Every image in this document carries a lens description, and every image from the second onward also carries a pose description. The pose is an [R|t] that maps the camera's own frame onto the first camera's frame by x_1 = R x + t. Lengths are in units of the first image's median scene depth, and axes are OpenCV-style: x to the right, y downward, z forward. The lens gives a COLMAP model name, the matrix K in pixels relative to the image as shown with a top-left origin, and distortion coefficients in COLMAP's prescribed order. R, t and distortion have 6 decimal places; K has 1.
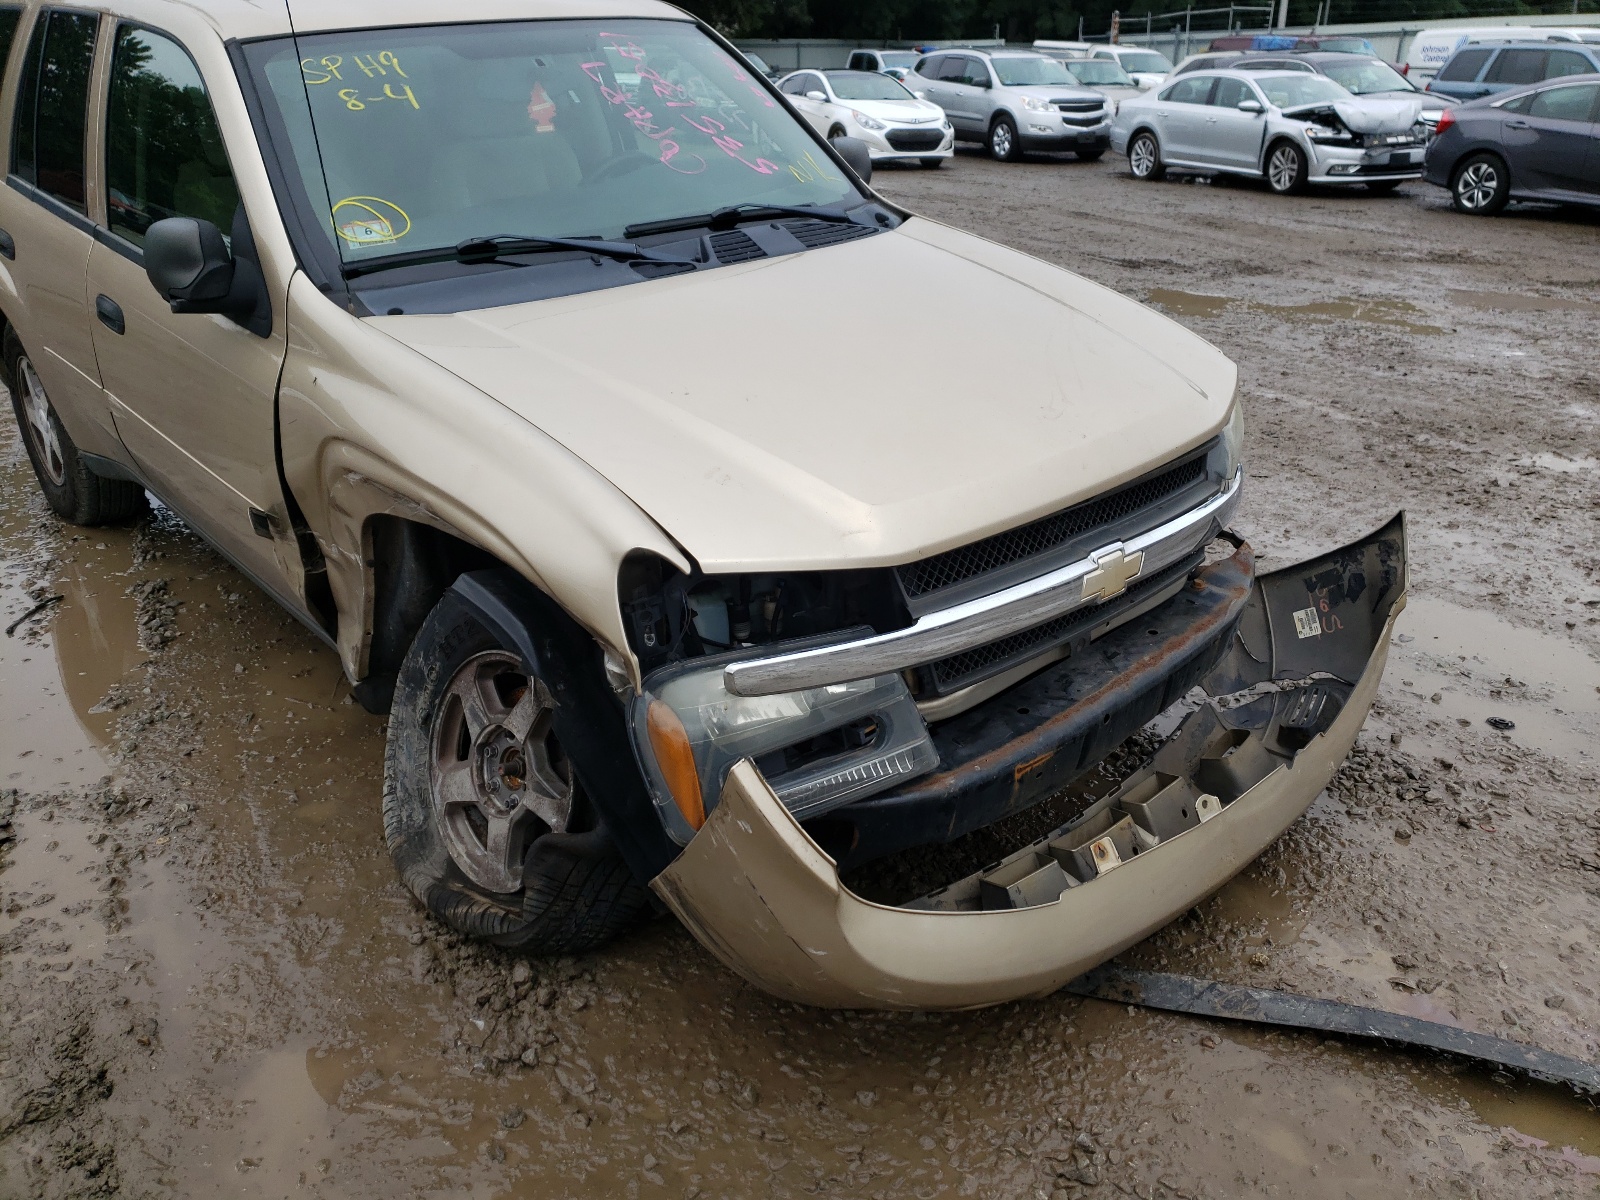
lens RADIAL K [[1254.7, 0, 800.0], [0, 1254.7, 600.0], [0, 0, 1]] dist [-0.009575, 0.041176]
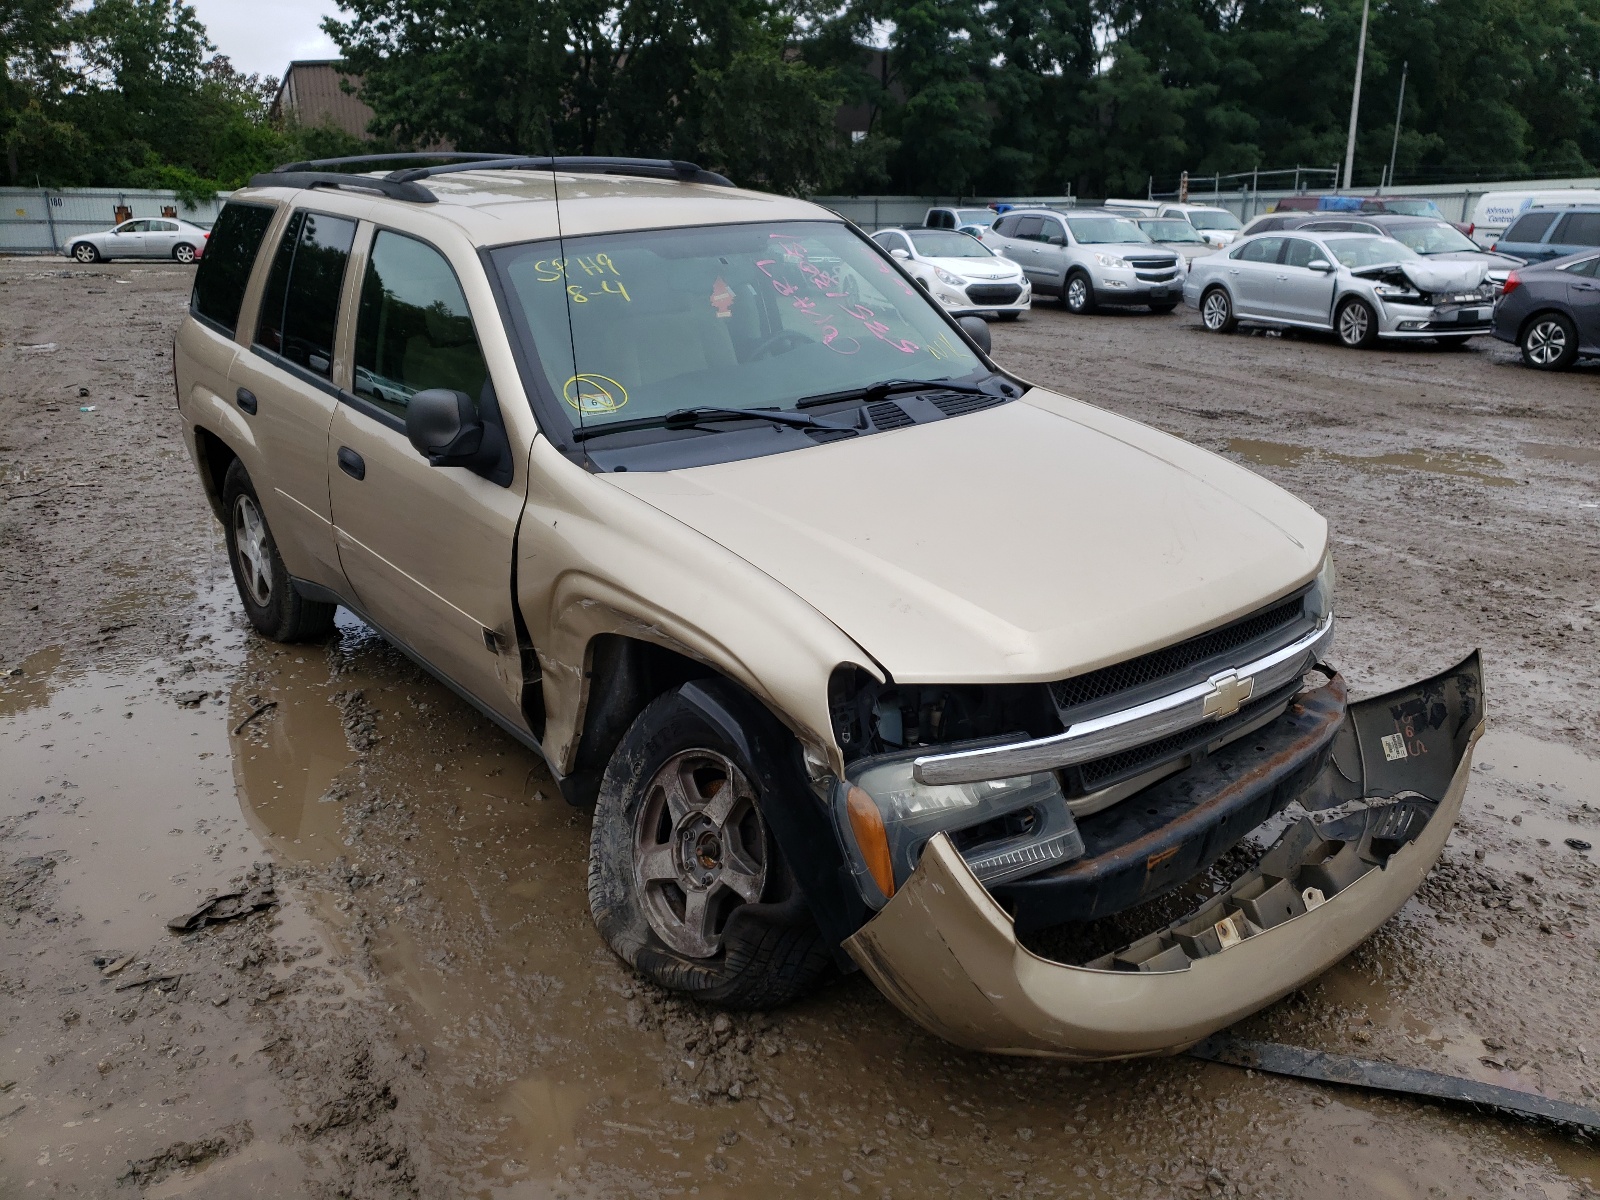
lens RADIAL K [[1249.7, 0, 800.0], [0, 1249.7, 600.0], [0, 0, 1]] dist [0.012667, 0.008887]
pose [[0.998446, 0.016823, -0.053131, -0.073809], [-0.022344, 0.994210, -0.105107, 0.018629], [0.051055, 0.106130, 0.993041, -0.166314]]
